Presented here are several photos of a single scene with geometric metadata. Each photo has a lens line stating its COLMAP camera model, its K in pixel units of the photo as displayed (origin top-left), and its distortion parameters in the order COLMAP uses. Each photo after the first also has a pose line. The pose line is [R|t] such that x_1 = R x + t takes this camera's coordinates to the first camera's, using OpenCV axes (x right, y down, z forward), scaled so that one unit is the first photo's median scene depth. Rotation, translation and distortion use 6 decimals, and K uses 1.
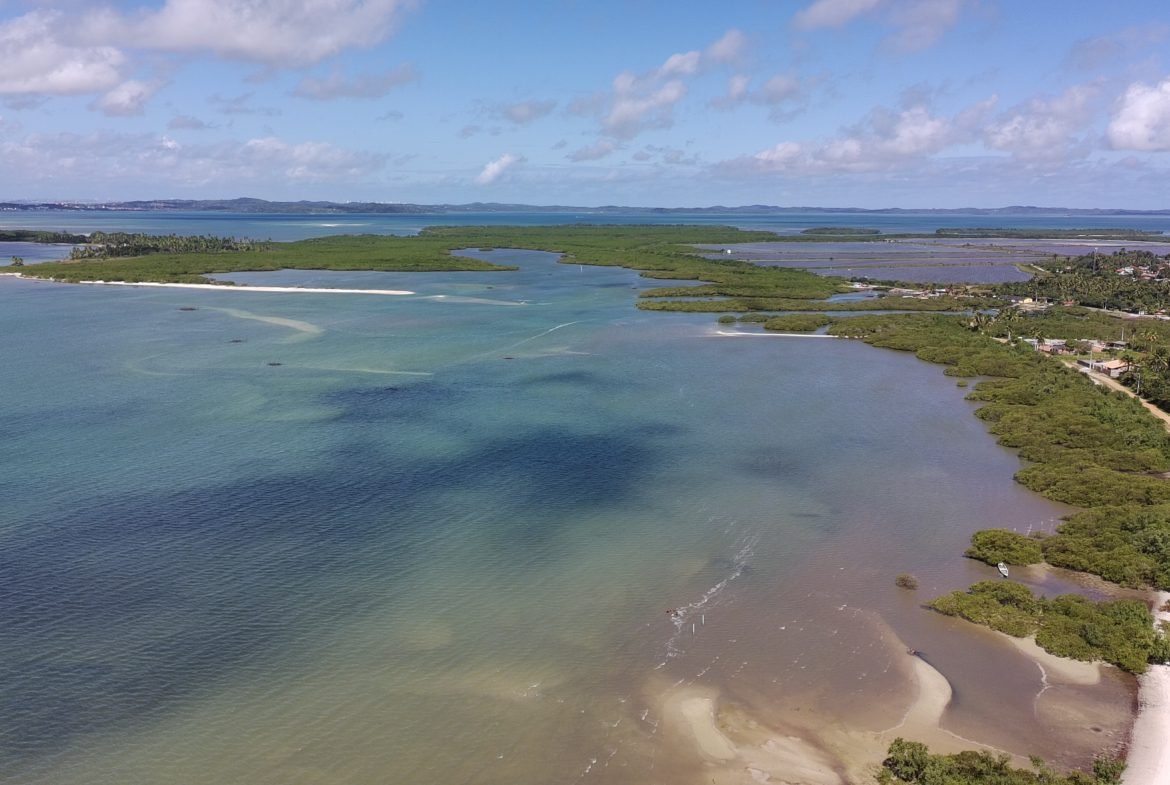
lens RADIAL K [[1077.7, 0, 584.3], [0, 1077.7, 388.4], [0, 0, 1]] dist [0.078237, -0.075583]
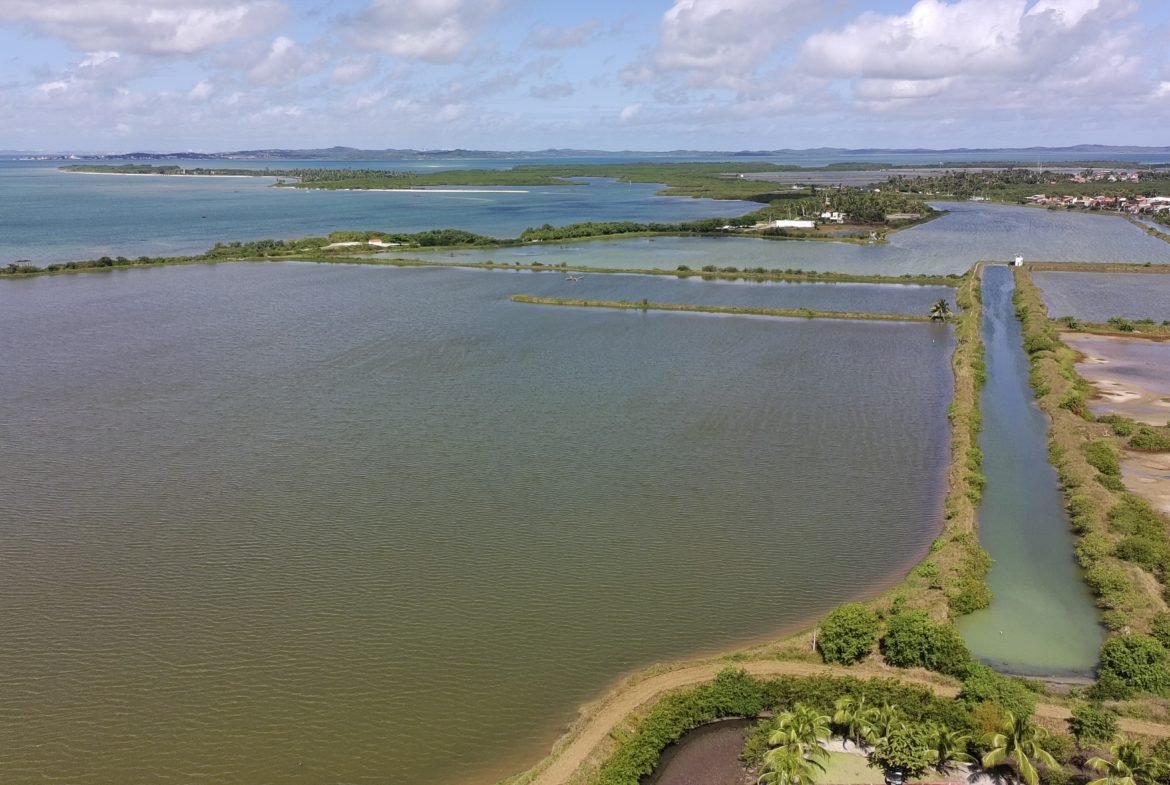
lens RADIAL K [[1077.7, 0, 584.3], [0, 1077.7, 388.4], [0, 0, 1]] dist [0.078237, -0.075583]
pose [[0.997698, 0.001810, -0.067795, 0.029448], [0.001442, 0.998852, 0.047887, 0.086993], [0.067804, -0.047875, 0.996549, -0.449782]]
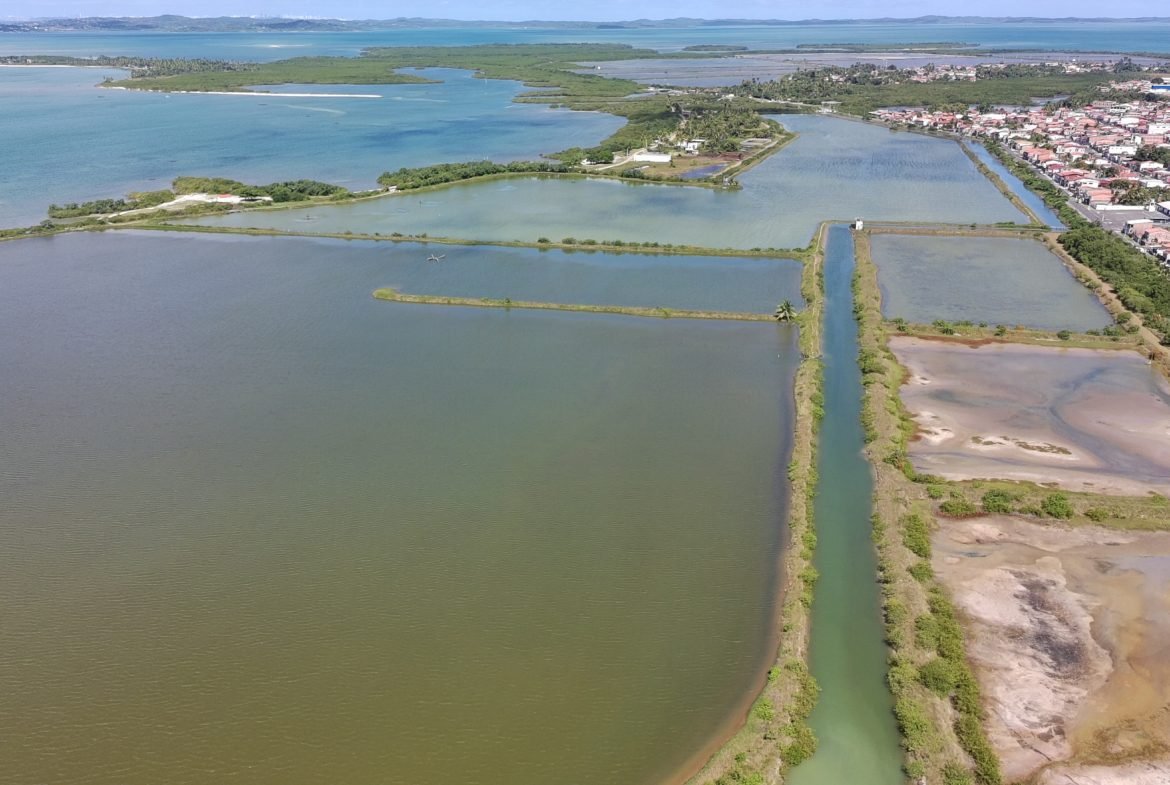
lens RADIAL K [[1077.7, 0, 584.3], [0, 1077.7, 388.4], [0, 0, 1]] dist [0.078237, -0.075583]
pose [[0.998016, -0.030177, 0.055265, 0.029902], [0.020890, 0.986650, 0.161508, 0.056643], [-0.059401, -0.160033, 0.985323, -0.455184]]
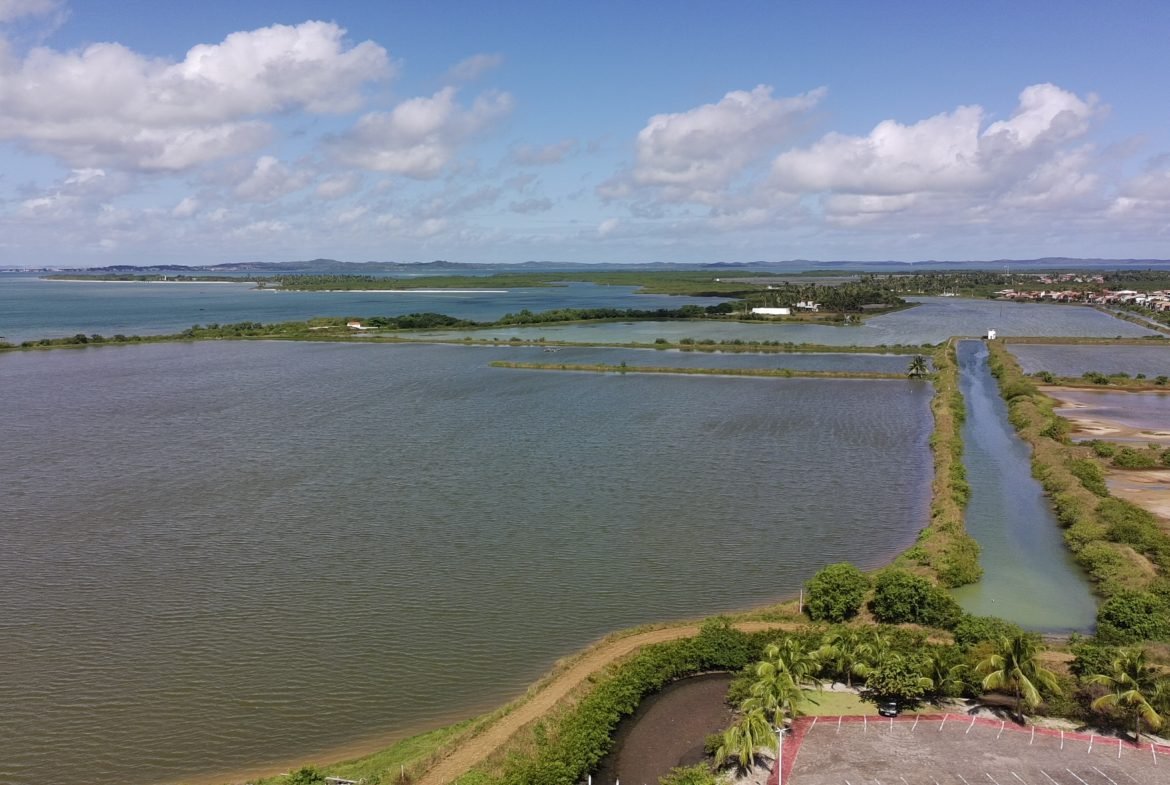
lens RADIAL K [[1077.7, 0, 584.3], [0, 1077.7, 388.4], [0, 0, 1]] dist [0.078237, -0.075583]
pose [[0.998787, -0.009370, -0.048340, 0.029520], [0.006773, 0.998539, -0.053611, 0.098587], [0.048772, 0.053219, 0.997391, -0.447848]]
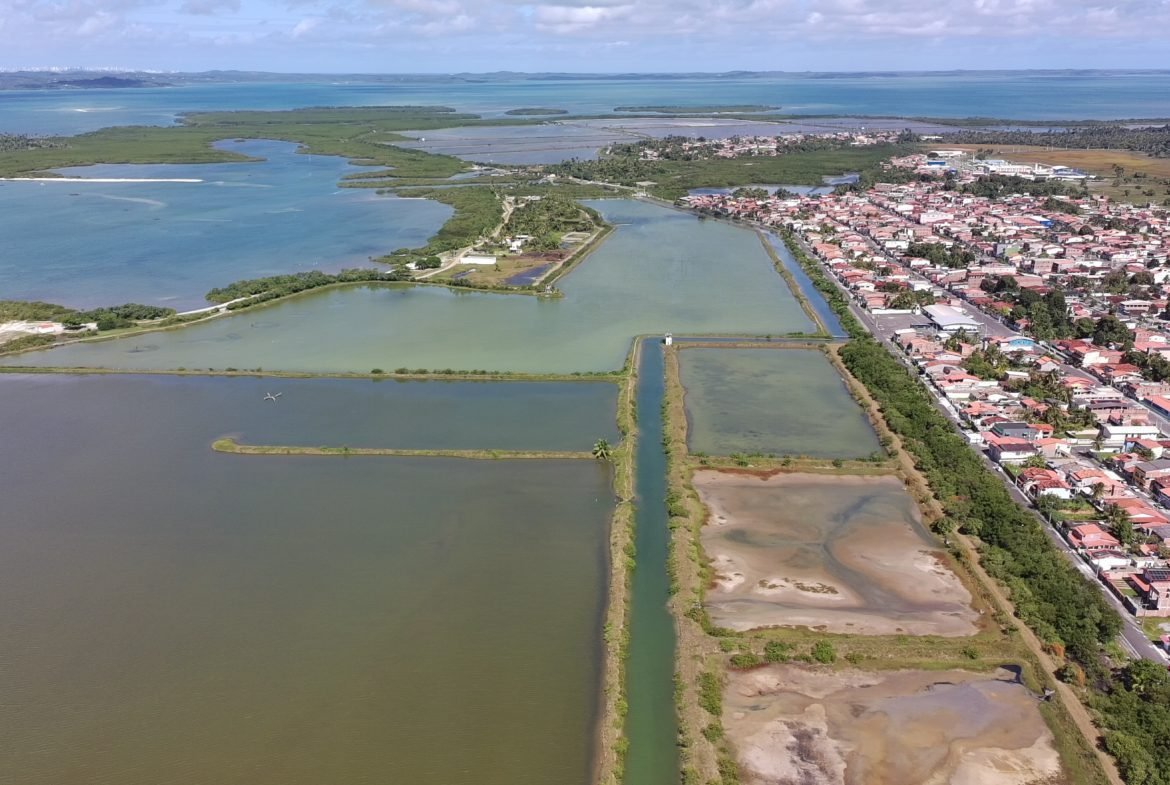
lens RADIAL K [[1077.7, 0, 584.3], [0, 1077.7, 388.4], [0, 0, 1]] dist [0.078237, -0.075583]
pose [[0.976175, -0.073537, 0.204142, 0.030763], [0.048529, 0.990980, 0.124917, 0.029204], [-0.211487, -0.112034, 0.970939, -0.475682]]
